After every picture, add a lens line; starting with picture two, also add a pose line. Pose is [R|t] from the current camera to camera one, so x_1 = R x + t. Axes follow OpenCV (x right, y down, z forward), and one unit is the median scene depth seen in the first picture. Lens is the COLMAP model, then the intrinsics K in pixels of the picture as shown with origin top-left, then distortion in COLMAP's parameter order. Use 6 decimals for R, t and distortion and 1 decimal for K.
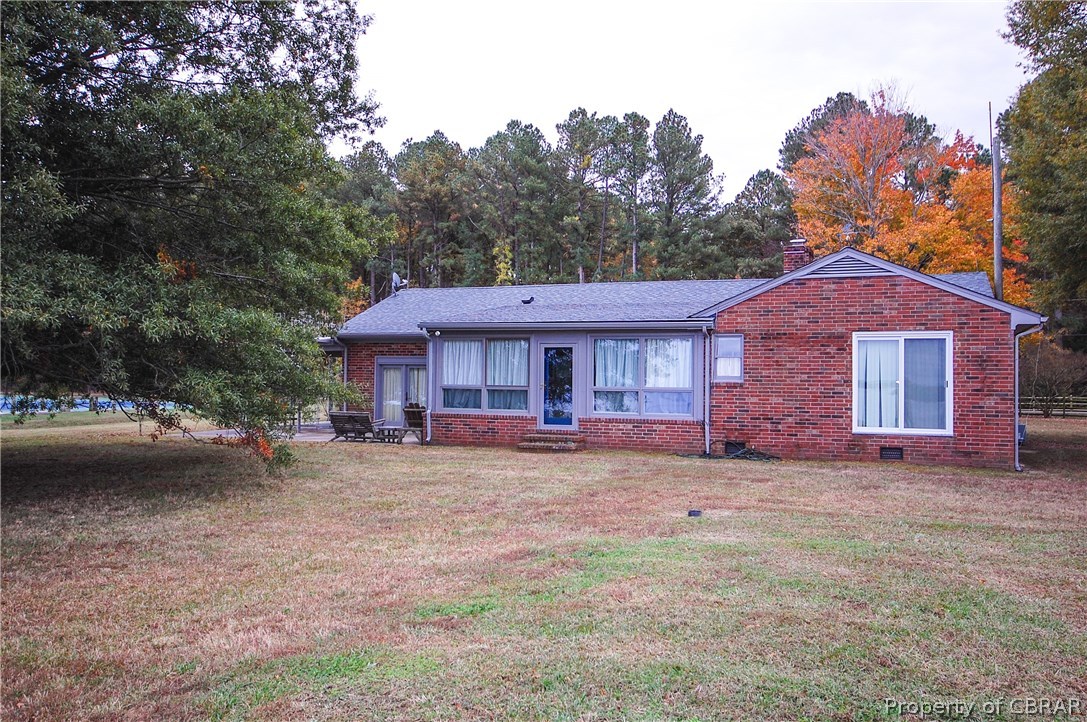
lens RADIAL K [[931.3, 0, 543.5], [0, 931.3, 361.0], [0, 0, 1]] dist [0.004808, 0.001292]
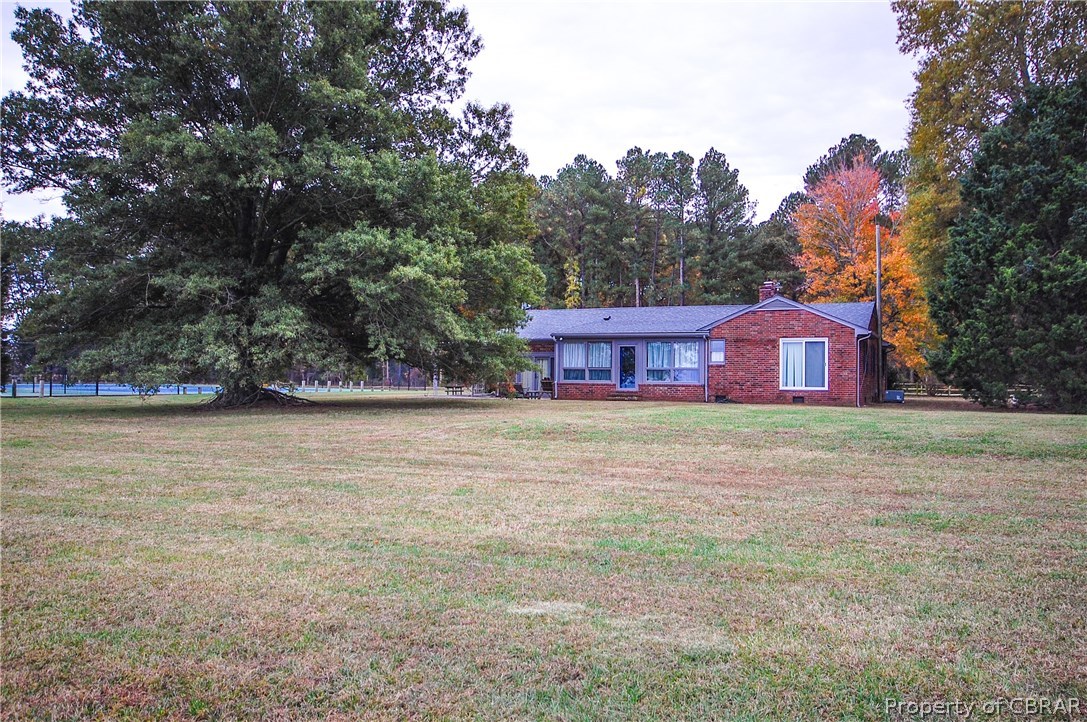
lens RADIAL K [[931.3, 0, 543.5], [0, 931.3, 361.0], [0, 0, 1]] dist [0.004808, 0.001292]
pose [[0.998277, -0.002474, -0.058628, -0.010758], [0.002596, 0.999995, 0.002004, 0.002574], [0.058622, -0.002153, 0.998278, -0.218205]]
